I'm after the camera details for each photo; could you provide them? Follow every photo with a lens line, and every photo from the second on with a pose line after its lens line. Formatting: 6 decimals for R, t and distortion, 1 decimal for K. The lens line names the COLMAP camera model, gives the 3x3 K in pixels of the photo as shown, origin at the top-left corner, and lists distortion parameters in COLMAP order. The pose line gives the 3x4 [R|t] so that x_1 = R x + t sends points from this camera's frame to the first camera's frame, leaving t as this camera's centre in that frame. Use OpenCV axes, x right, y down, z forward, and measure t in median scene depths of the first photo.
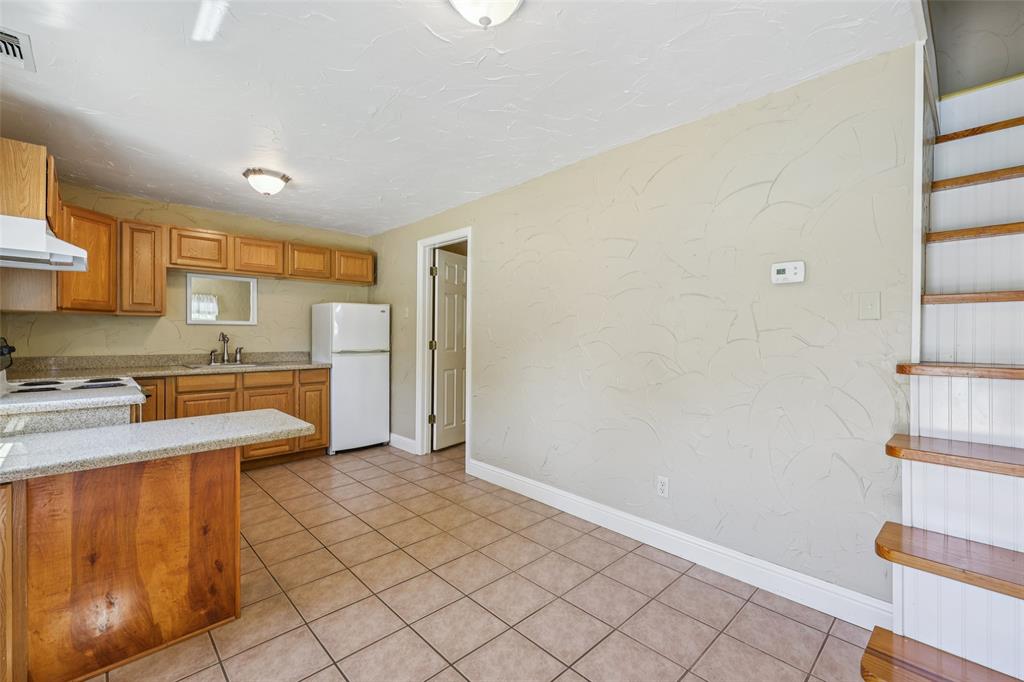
lens RADIAL K [[438.0, 0, 509.7], [0, 438.0, 334.7], [0, 0, 1]] dist [-0.007342, 0.000458]
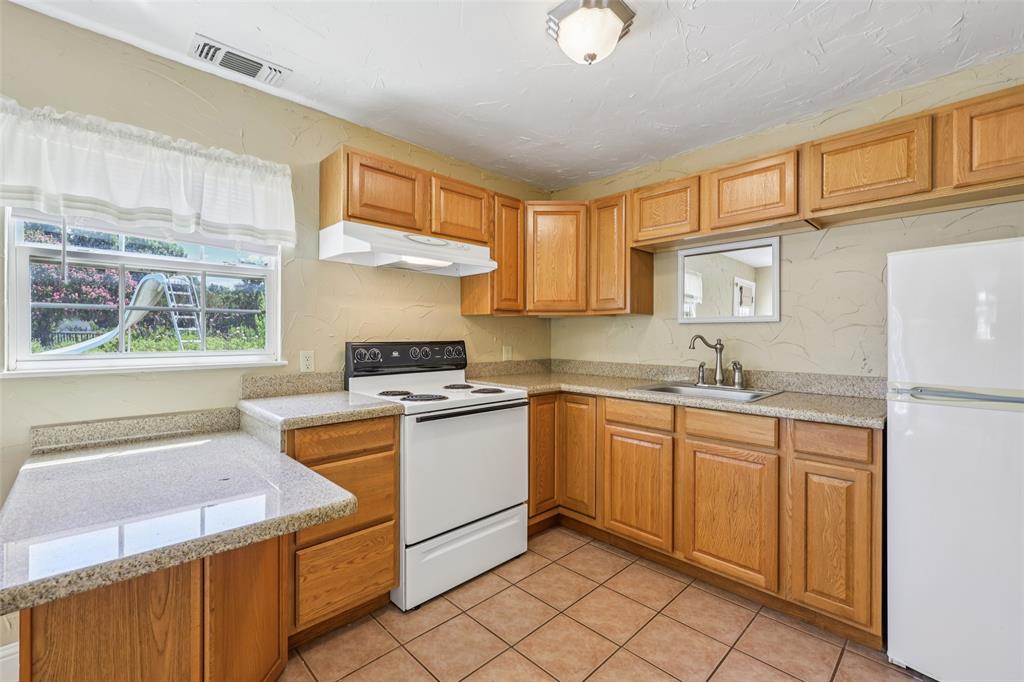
lens RADIAL K [[438.0, 0, 509.7], [0, 438.0, 333.0], [0, 0, 1]] dist [-0.007342, 0.000458]
pose [[0.005381, -0.008076, -0.999953, -0.038257], [-0.005430, 0.999952, -0.008105, -0.002073], [0.999971, 0.005474, 0.005337, 0.715998]]
